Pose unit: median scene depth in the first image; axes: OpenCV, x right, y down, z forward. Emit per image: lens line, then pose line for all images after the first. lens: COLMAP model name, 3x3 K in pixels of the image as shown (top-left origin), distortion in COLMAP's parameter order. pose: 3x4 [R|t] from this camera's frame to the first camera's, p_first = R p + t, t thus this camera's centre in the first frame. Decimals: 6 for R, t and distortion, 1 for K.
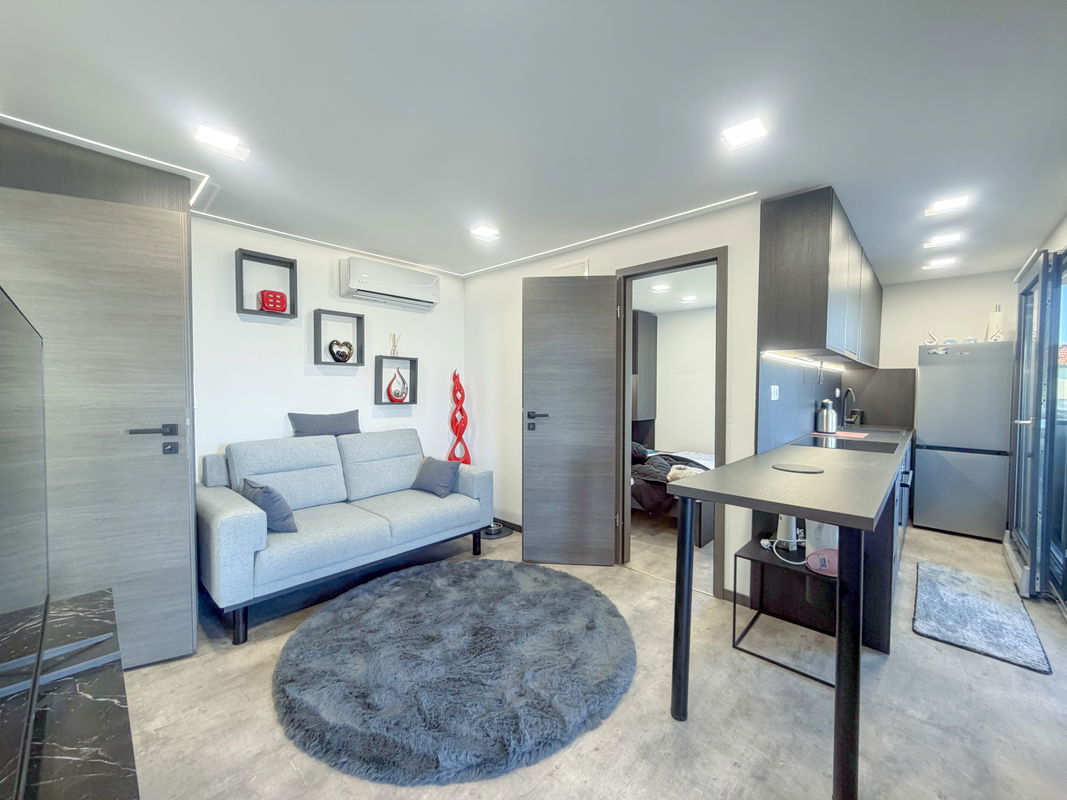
lens RADIAL K [[426.0, 0, 533.3], [0, 426.0, 398.4], [0, 0, 1]] dist [-0.002906, 0.001192]
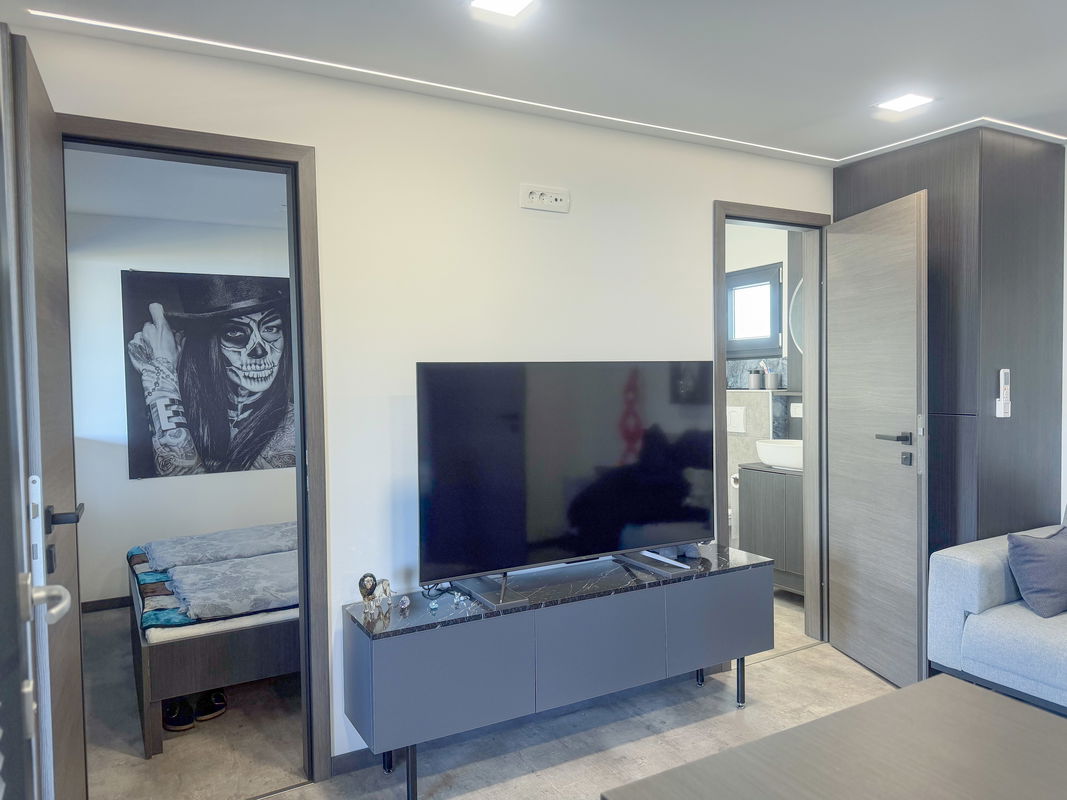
lens RADIAL K [[750.9, 0, 529.3], [0, 750.9, 402.8], [0, 0, 1]] dist [0.064110, -0.072232]
pose [[-0.297840, 0.033519, -0.954027, 0.529793], [-0.013498, 0.999136, 0.039318, -0.031478], [0.954520, 0.024588, -0.297130, 0.407354]]
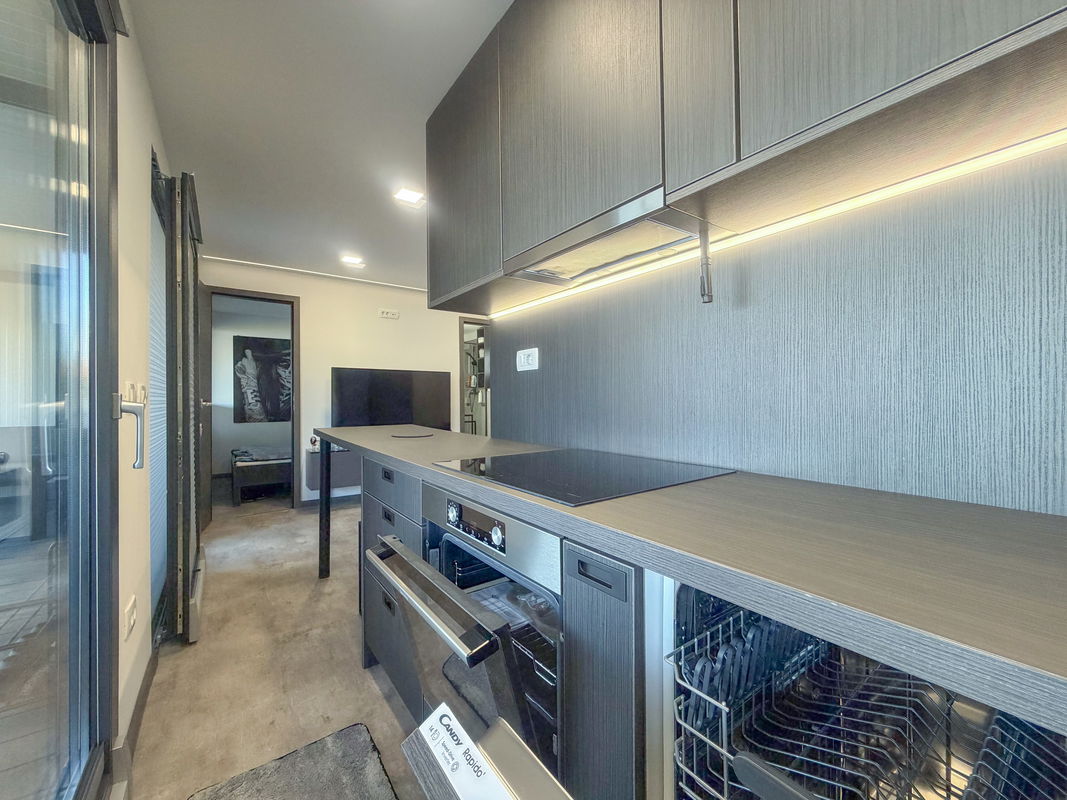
lens RADIAL K [[426.0, 0, 530.9], [0, 426.0, 397.1], [0, 0, 1]] dist [-0.002906, 0.001192]
pose [[-0.190705, -0.013596, -0.981553, 0.983400], [-0.023264, 0.999686, -0.009327, 0.044291], [0.981372, 0.021056, -0.190961, 0.902990]]
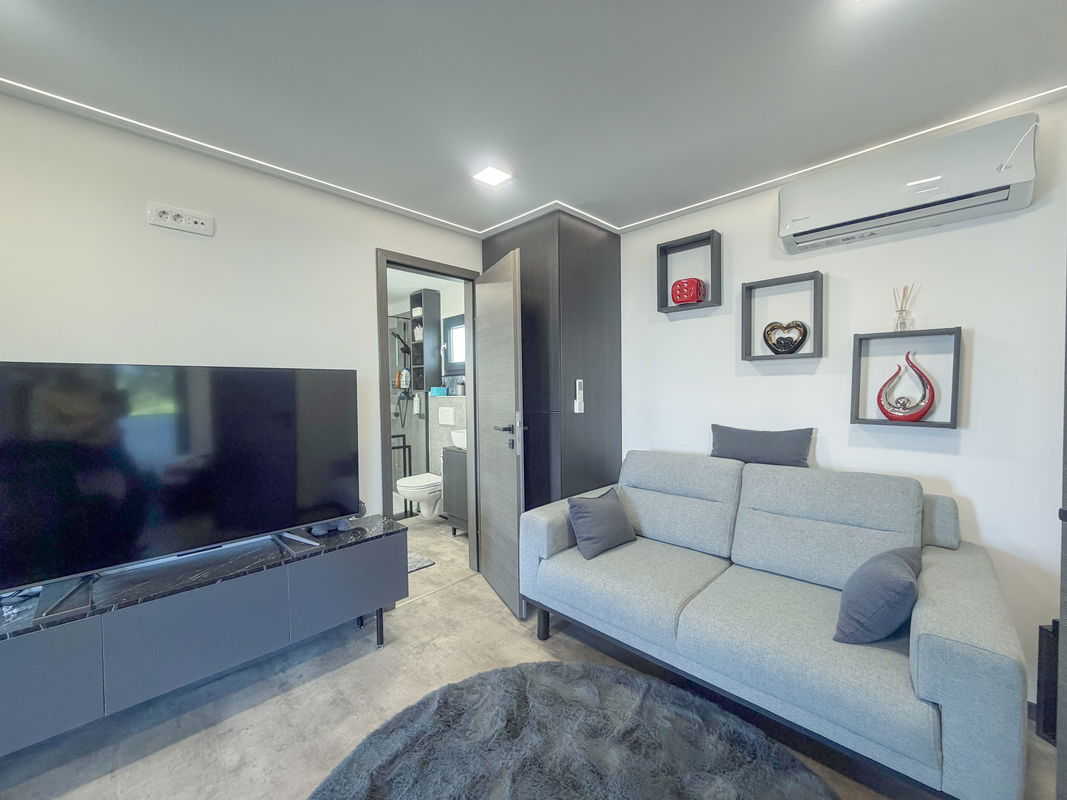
lens RADIAL K [[426.0, 0, 529.6], [0, 426.0, 400.1], [0, 0, 1]] dist [-0.002906, 0.001192]
pose [[-0.029362, 0.021537, -0.999337, 0.219929], [-0.015391, 0.999640, 0.021996, -0.022561], [0.999450, 0.016027, -0.029020, 0.624057]]
